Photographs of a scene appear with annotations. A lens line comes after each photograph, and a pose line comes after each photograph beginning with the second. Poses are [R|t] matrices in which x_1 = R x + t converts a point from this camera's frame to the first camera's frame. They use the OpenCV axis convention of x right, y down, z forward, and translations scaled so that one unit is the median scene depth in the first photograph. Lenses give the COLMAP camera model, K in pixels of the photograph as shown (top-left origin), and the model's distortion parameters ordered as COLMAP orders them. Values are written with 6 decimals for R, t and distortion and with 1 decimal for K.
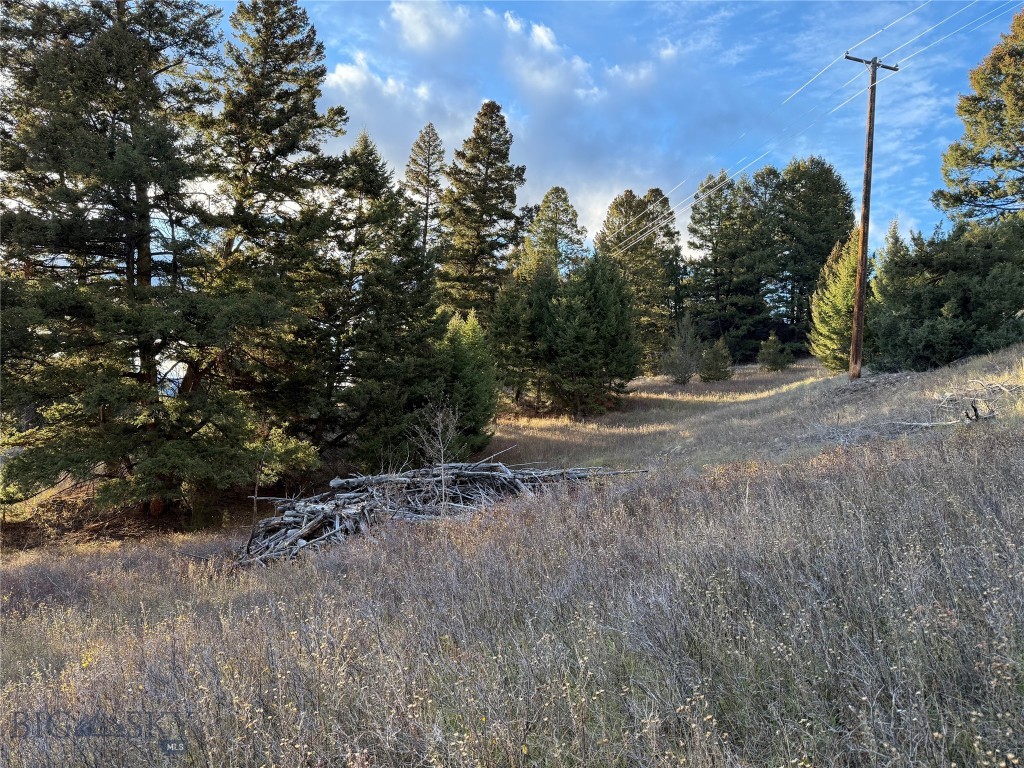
lens RADIAL K [[703.5, 0, 512.4], [0, 703.5, 413.6], [0, 0, 1]] dist [0.100567, -0.141304]
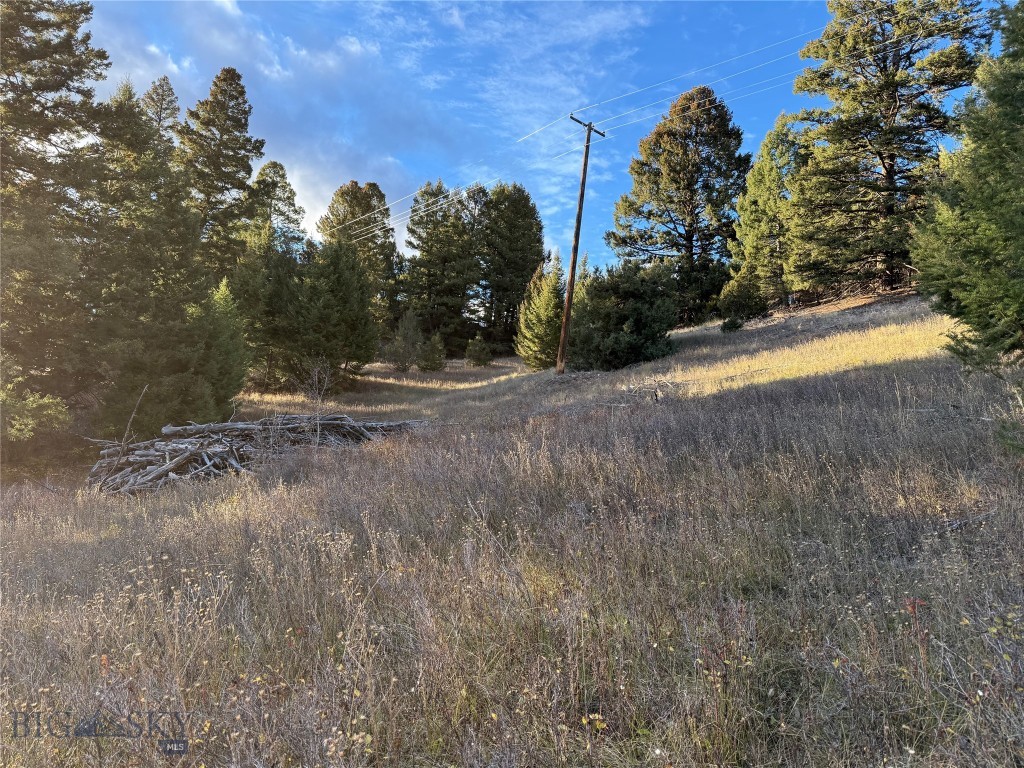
lens RADIAL K [[703.5, 0, 512.4], [0, 703.5, 413.6], [0, 0, 1]] dist [0.100567, -0.141304]
pose [[0.903304, 0.045411, 0.426592, -0.080745], [-0.050779, 0.998709, 0.001211, 0.015286], [-0.425986, -0.022756, 0.904444, -0.064251]]
